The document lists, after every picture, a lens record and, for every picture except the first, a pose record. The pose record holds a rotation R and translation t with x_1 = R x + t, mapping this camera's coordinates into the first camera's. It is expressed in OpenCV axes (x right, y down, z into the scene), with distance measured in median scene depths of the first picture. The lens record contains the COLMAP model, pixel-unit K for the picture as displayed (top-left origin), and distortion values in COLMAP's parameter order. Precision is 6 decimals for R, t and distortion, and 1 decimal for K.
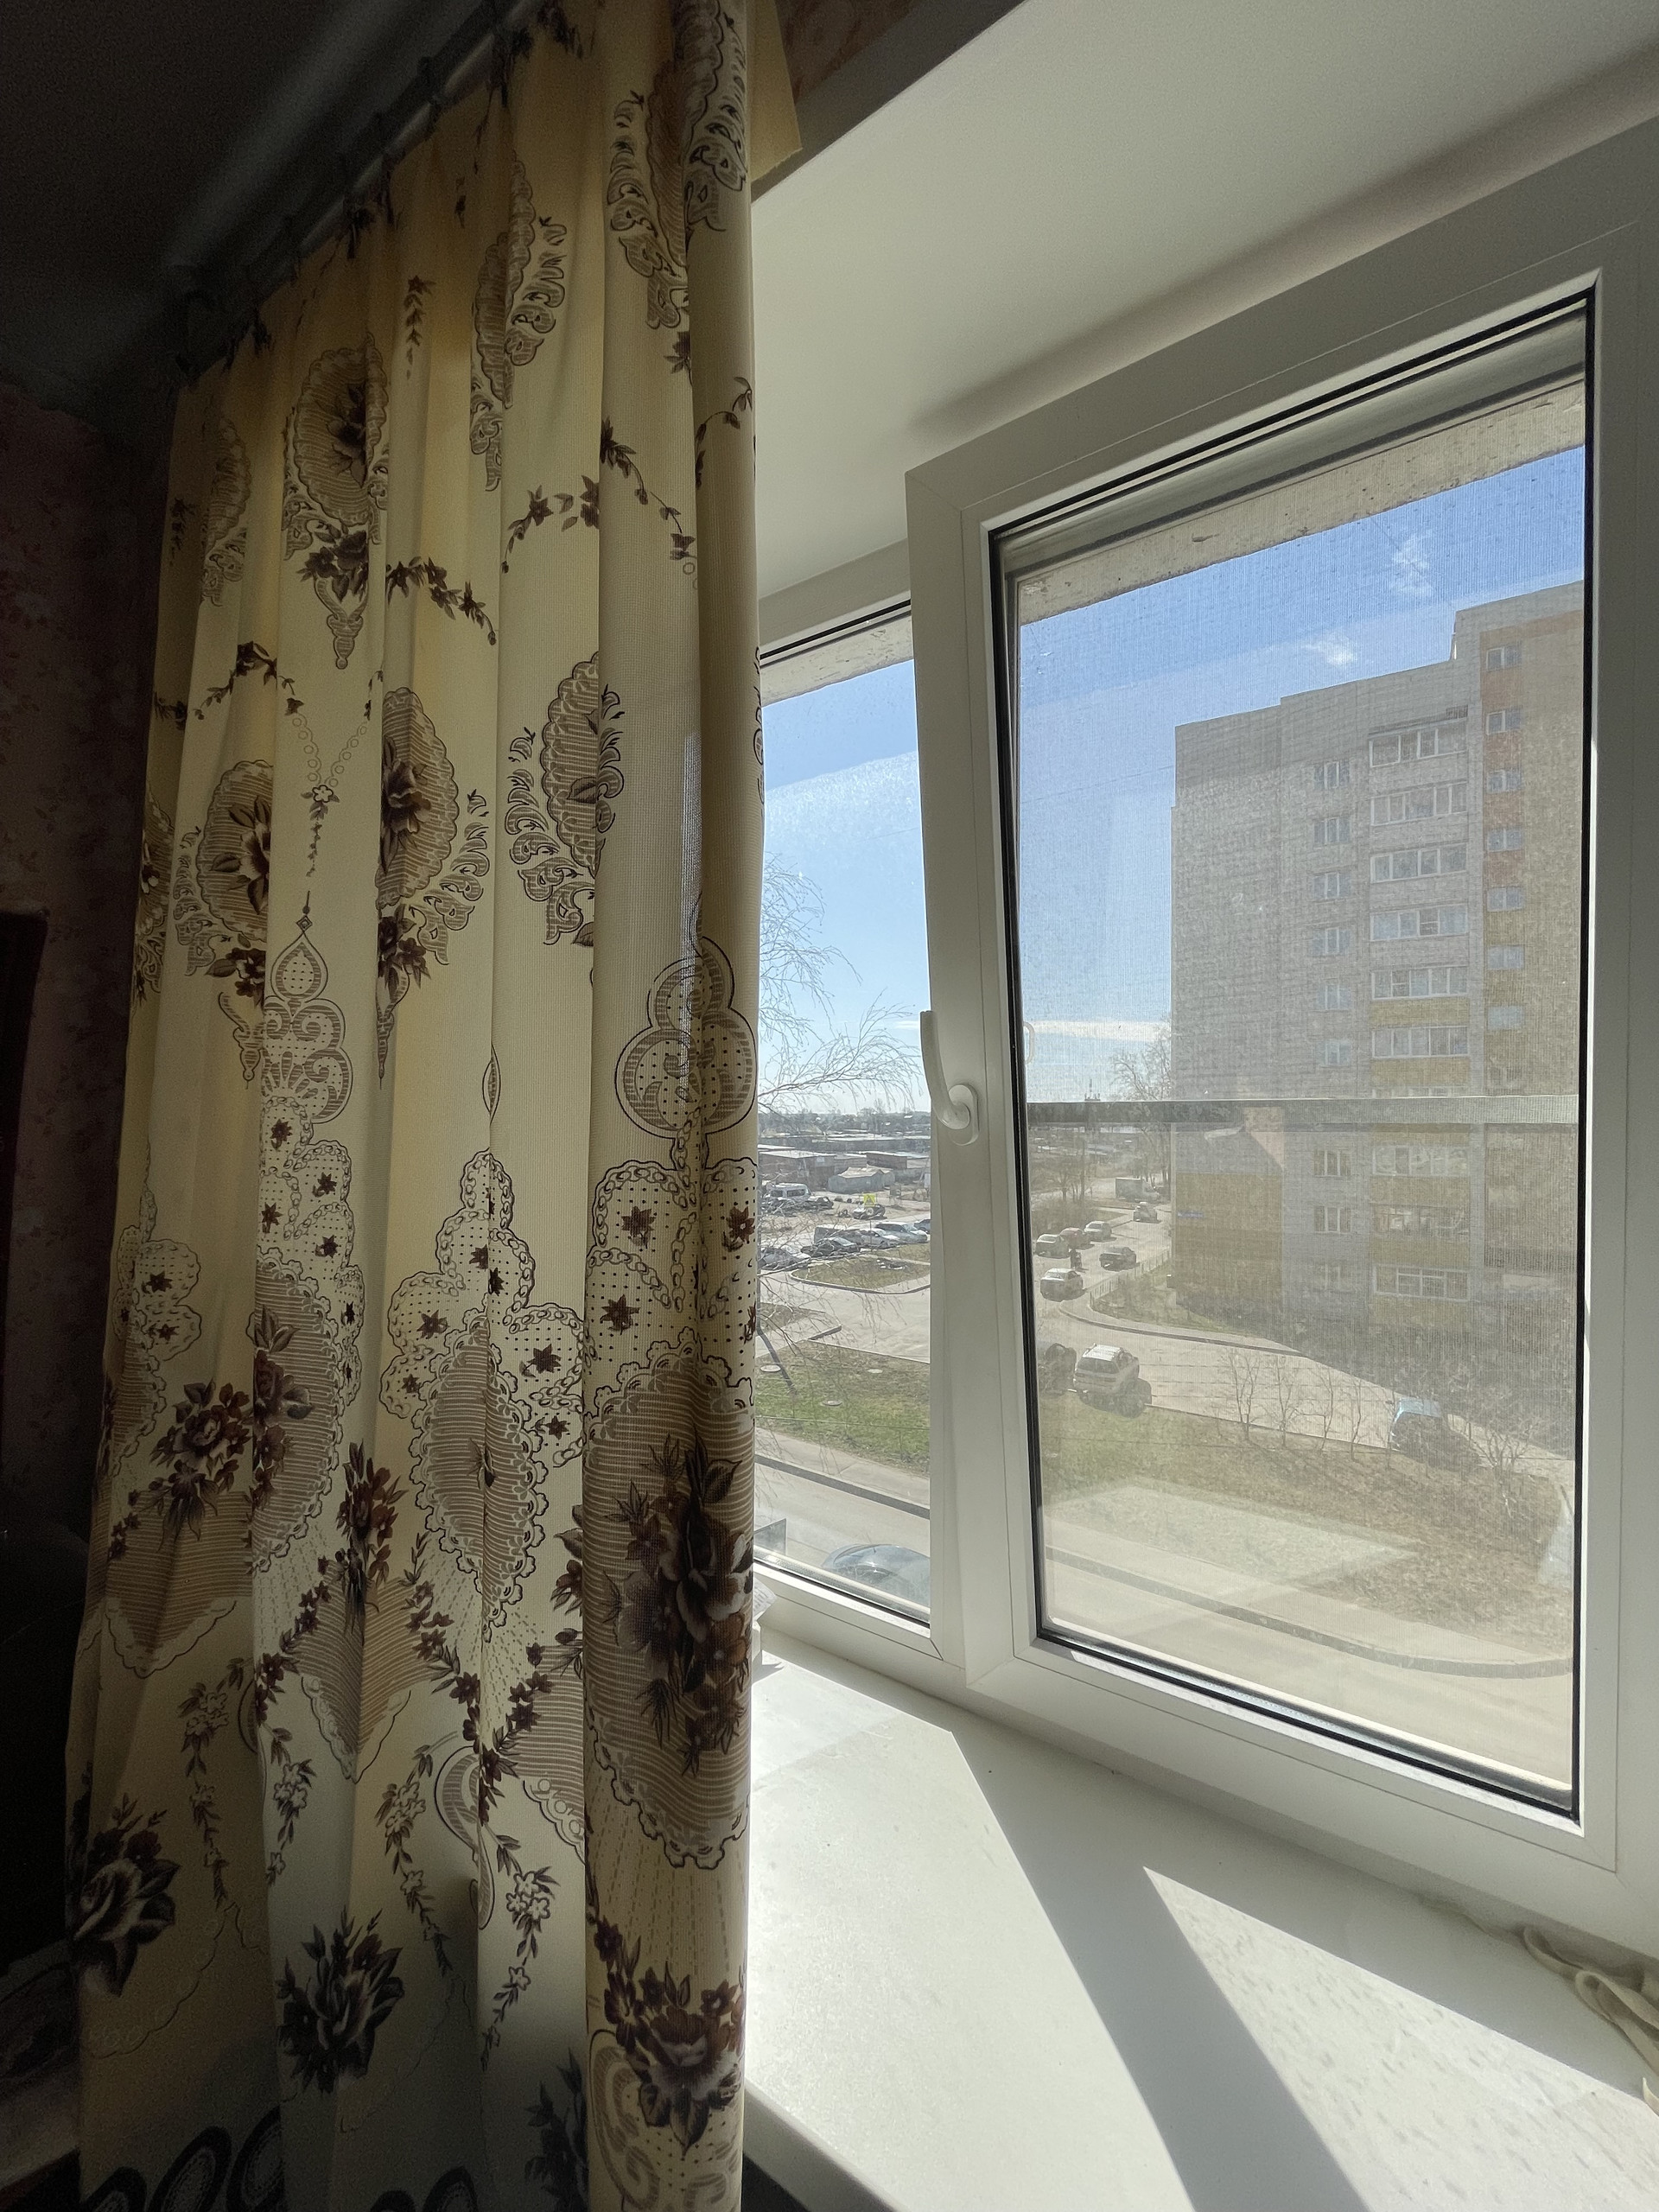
lens RADIAL K [[893.9, 0, 830.0], [0, 893.9, 1106.3], [0, 0, 1]] dist [-0.004958, 0.000355]
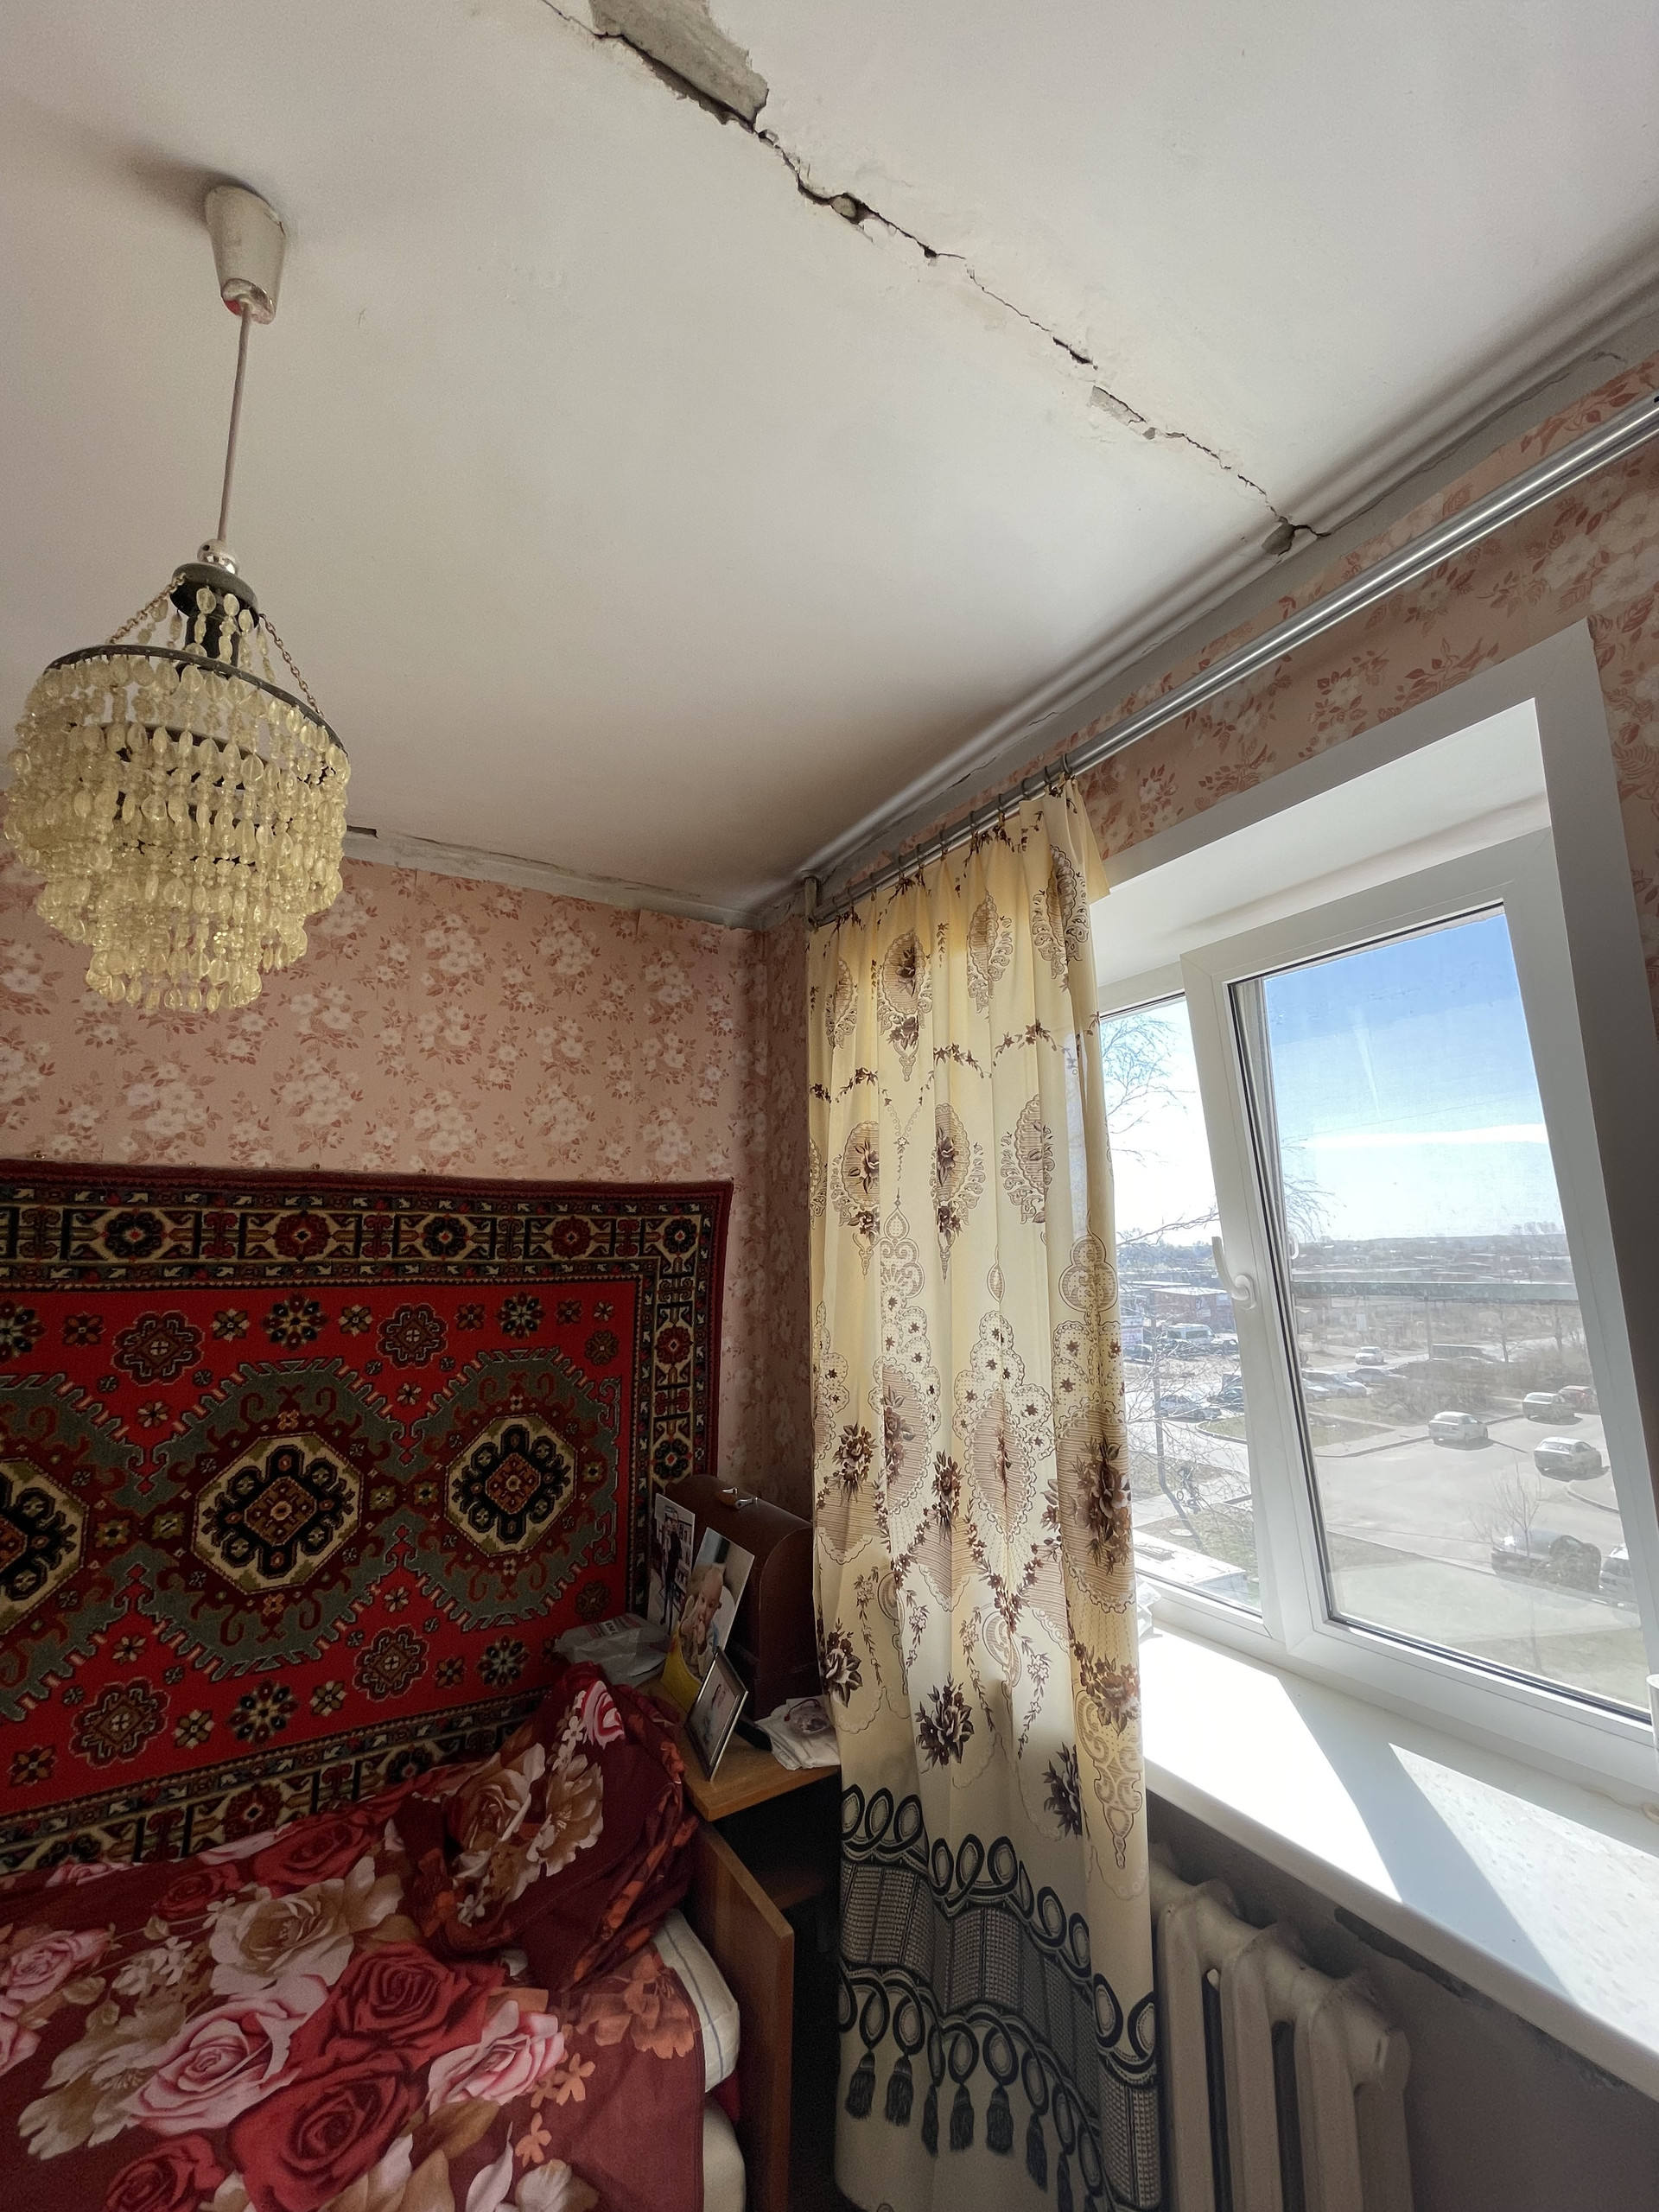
lens RADIAL K [[893.9, 0, 828.5], [0, 893.9, 1107.9], [0, 0, 1]] dist [-0.004958, 0.000355]
pose [[0.913666, -0.083267, -0.397847, 0.150304], [0.023269, 0.987902, -0.153323, -0.117444], [0.405800, 0.130828, 0.904550, -1.167685]]
